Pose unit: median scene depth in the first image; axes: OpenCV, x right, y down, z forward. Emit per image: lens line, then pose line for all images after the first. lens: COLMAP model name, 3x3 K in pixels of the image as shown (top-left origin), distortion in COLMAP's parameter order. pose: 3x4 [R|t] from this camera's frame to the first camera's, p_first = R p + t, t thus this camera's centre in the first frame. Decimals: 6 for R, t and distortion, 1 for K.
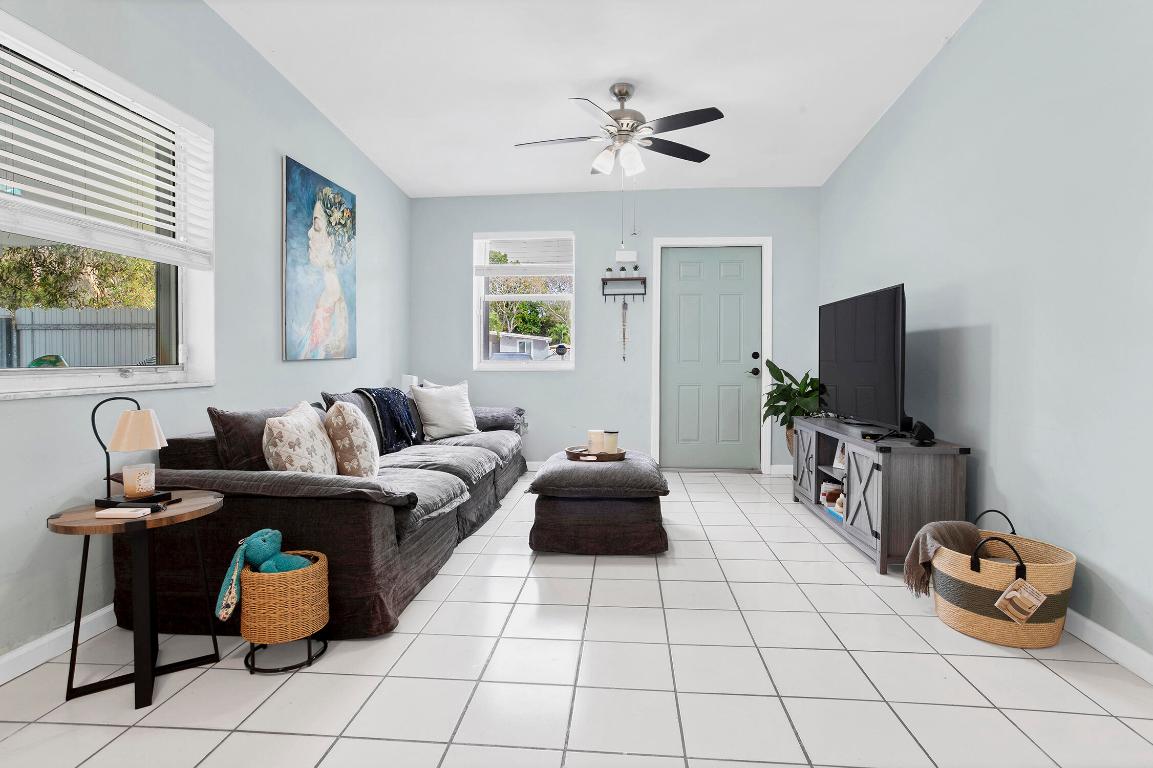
lens RADIAL K [[595.9, 0, 576.5], [0, 595.9, 384.0], [0, 0, 1]] dist [-0.054693, 0.046837]
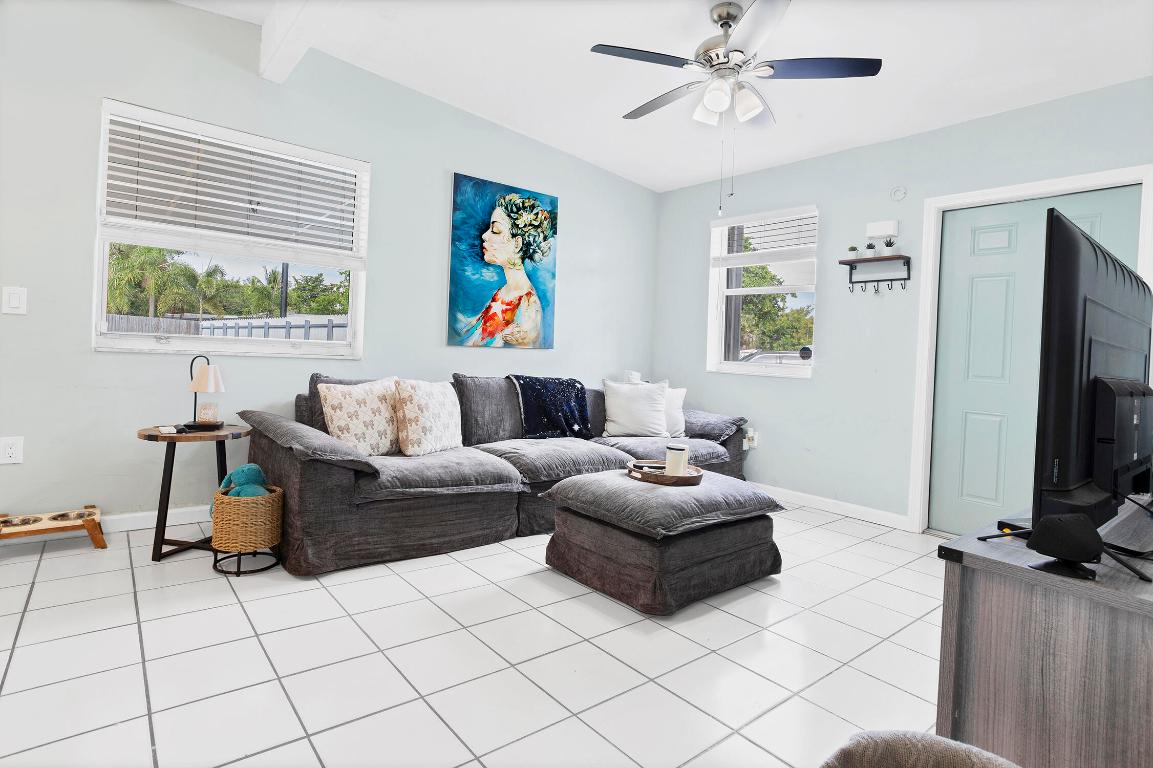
lens RADIAL K [[592.8, 0, 561.9], [0, 592.8, 368.0], [0, 0, 1]] dist [-0.042538, 0.031700]
pose [[0.694021, 0.058783, -0.717551, 0.454632], [-0.086202, 0.996276, -0.001759, -0.010747], [0.714776, 0.063076, 0.696504, 0.300615]]
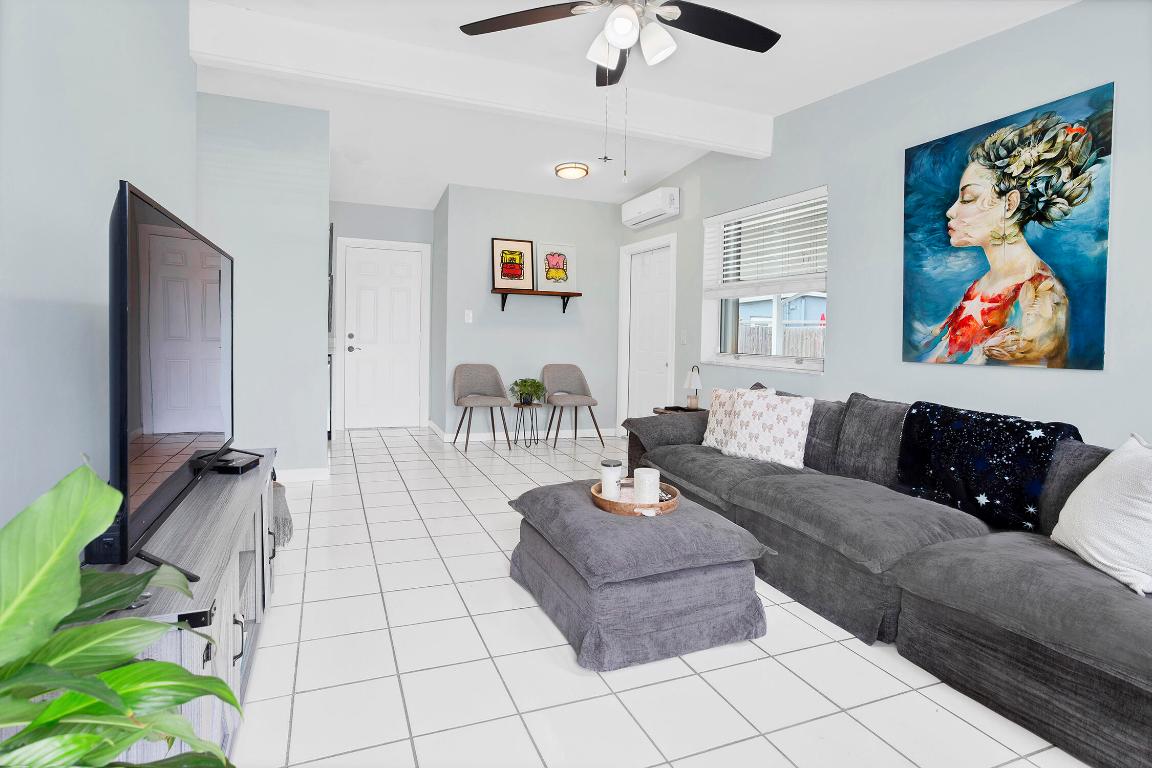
lens RADIAL K [[595.4, 0, 576.0], [0, 595.4, 384.0], [0, 0, 1]] dist [-0.054693, 0.046837]
pose [[-0.885724, 0.018723, -0.463835, 0.376104], [-0.045939, 0.990746, 0.127717, -0.089563], [0.461934, 0.134430, -0.876667, 1.406599]]
